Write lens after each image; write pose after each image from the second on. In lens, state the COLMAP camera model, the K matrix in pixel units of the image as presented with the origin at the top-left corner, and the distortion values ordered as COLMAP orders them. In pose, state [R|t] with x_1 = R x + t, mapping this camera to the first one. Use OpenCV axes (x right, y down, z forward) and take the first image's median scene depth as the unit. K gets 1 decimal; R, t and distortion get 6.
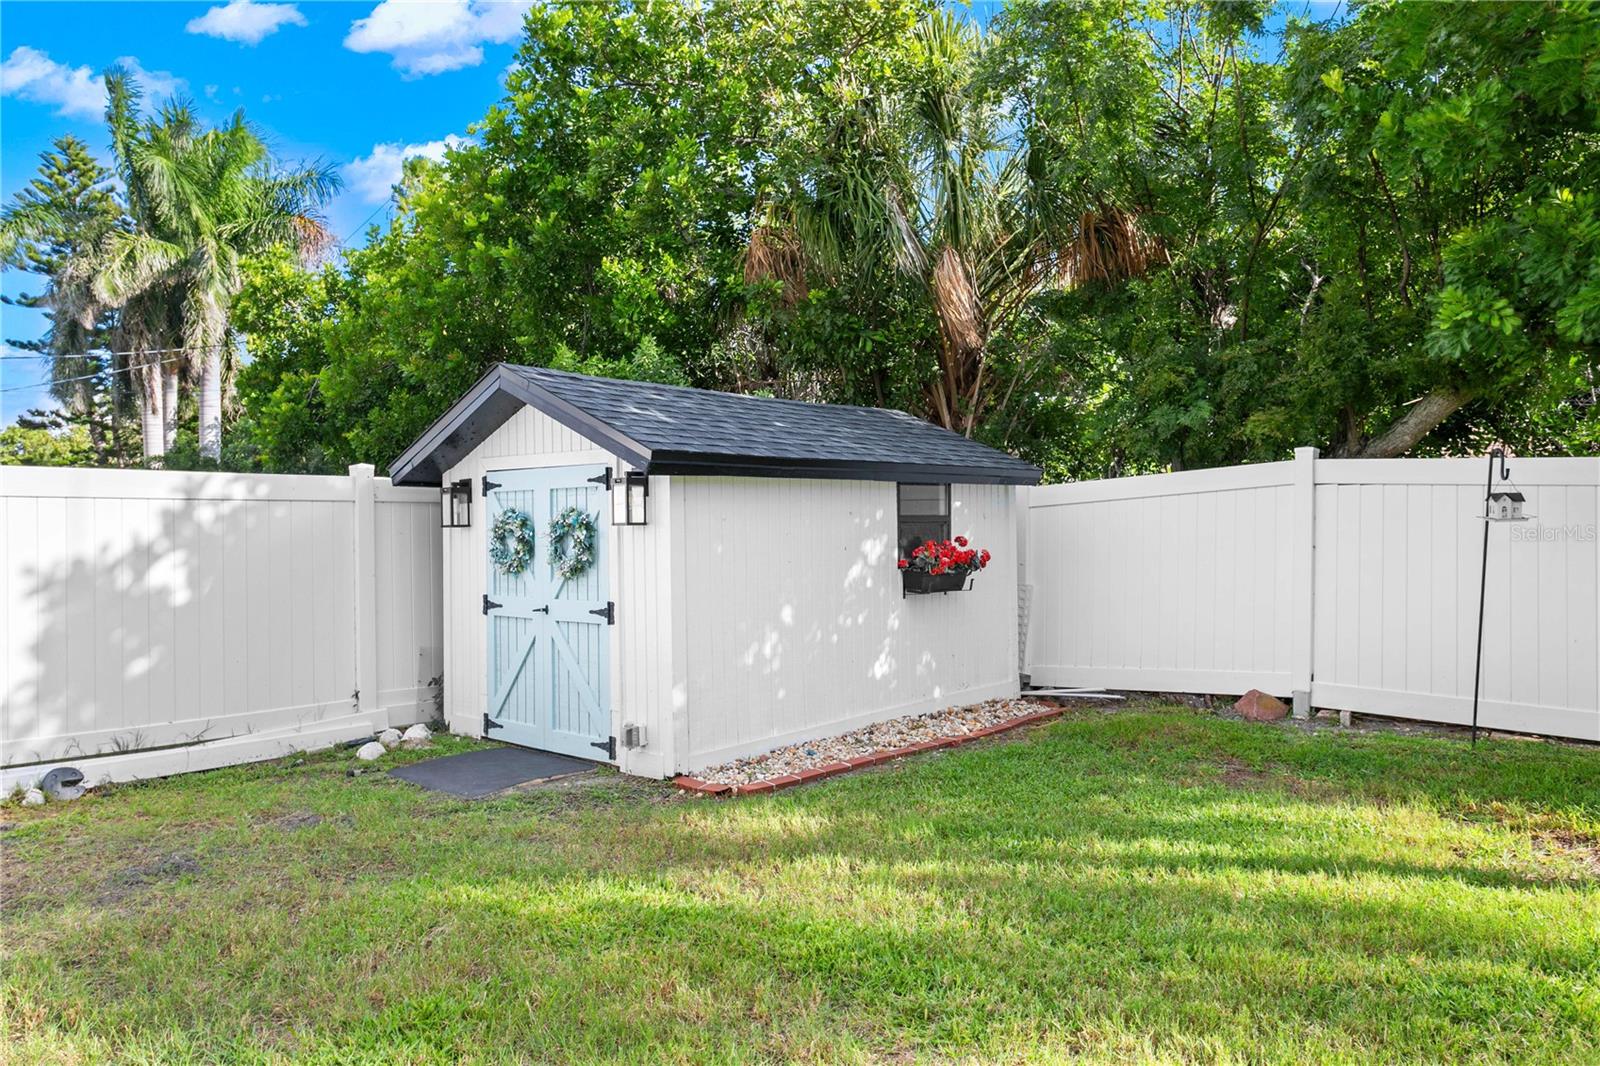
lens RADIAL K [[1236.8, 0, 800.0], [0, 1236.8, 533.0], [0, 0, 1]] dist [-0.000650, 0.007778]
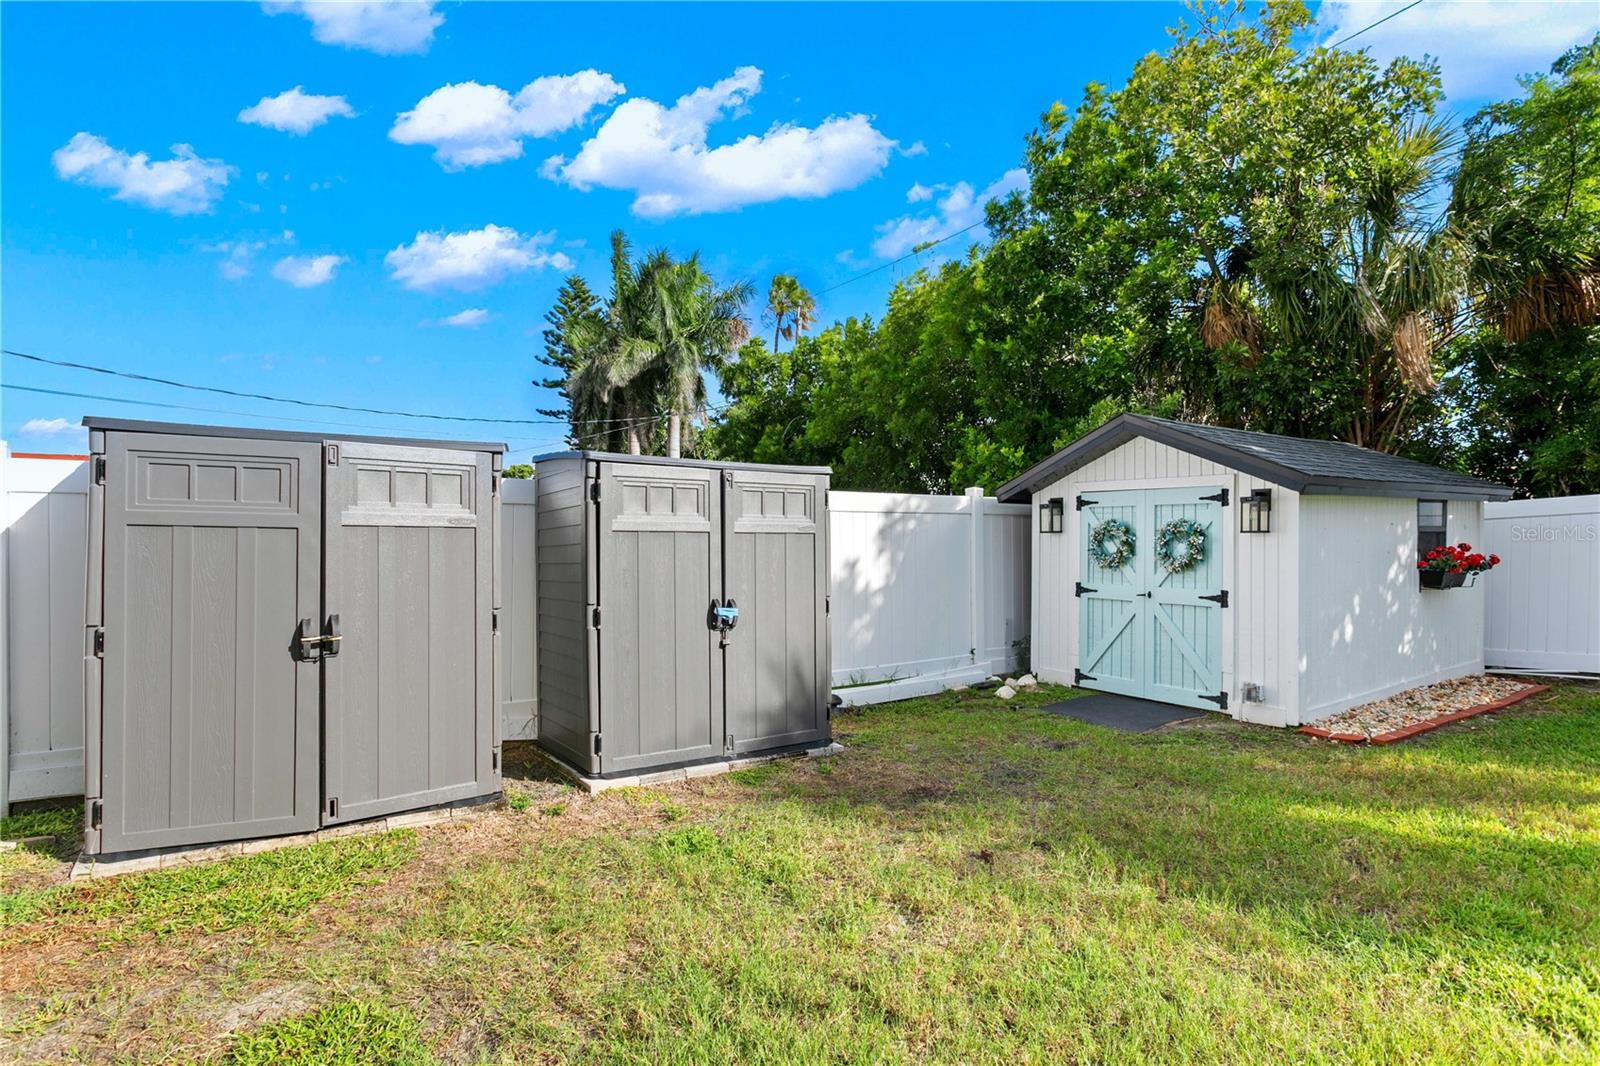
lens RADIAL K [[882.2, 0, 800.3], [0, 882.2, 555.3], [0, 0, 1]] dist [0.000971, 0.000871]
pose [[0.969075, 0.014052, -0.246364, -0.313826], [-0.008822, 0.999712, 0.022319, 0.000765], [0.246607, -0.019455, 0.968920, -0.022397]]
